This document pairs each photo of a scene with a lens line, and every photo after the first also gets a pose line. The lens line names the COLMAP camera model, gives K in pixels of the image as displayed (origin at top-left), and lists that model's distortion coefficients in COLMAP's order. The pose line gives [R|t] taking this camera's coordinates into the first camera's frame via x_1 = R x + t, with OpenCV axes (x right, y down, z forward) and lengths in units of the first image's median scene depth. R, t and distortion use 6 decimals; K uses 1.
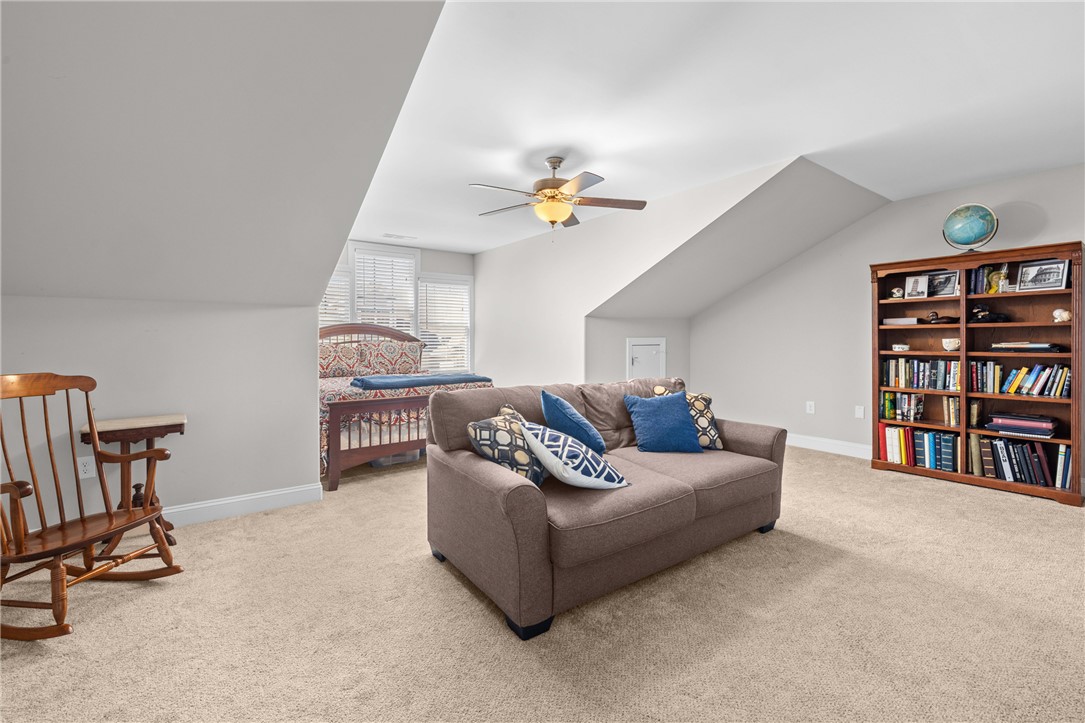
lens RADIAL K [[472.0, 0, 542.6], [0, 472.0, 338.0], [0, 0, 1]] dist [0.000330, 0.000043]
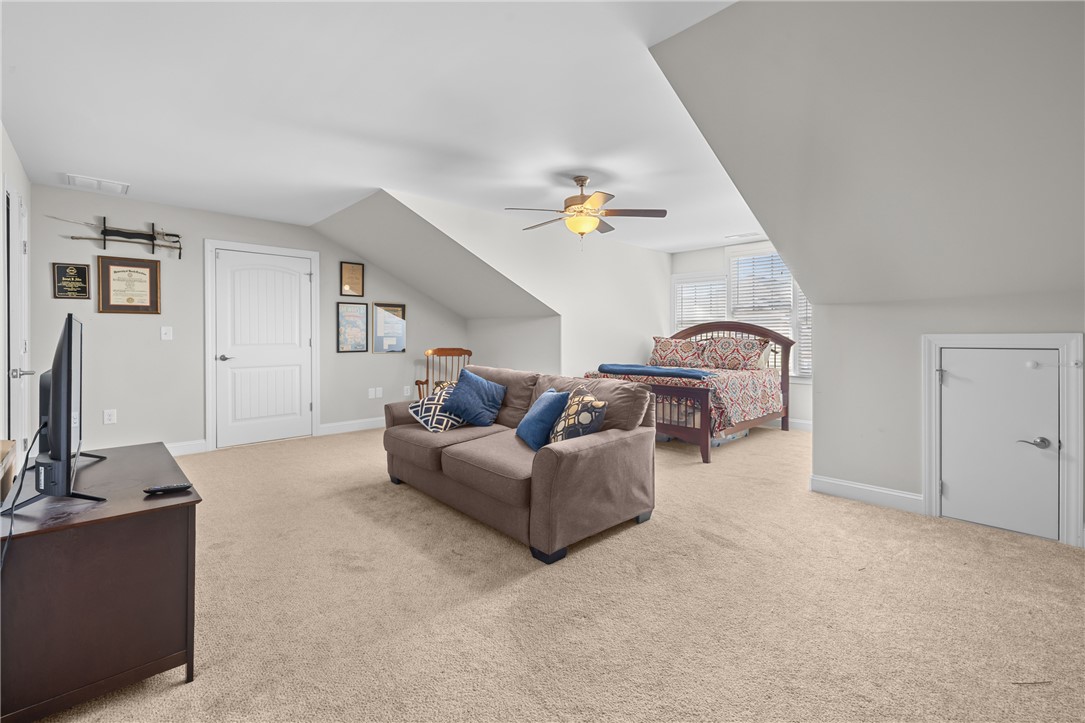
lens RADIAL K [[474.6, 0, 542.6], [0, 474.6, 336.2], [0, 0, 1]] dist [0.000555, 0.000034]
pose [[0.116706, 0.003121, -0.993162, 1.149362], [0.001213, 0.999994, 0.003285, -0.001509], [0.993166, -0.001588, 0.116702, 0.772744]]
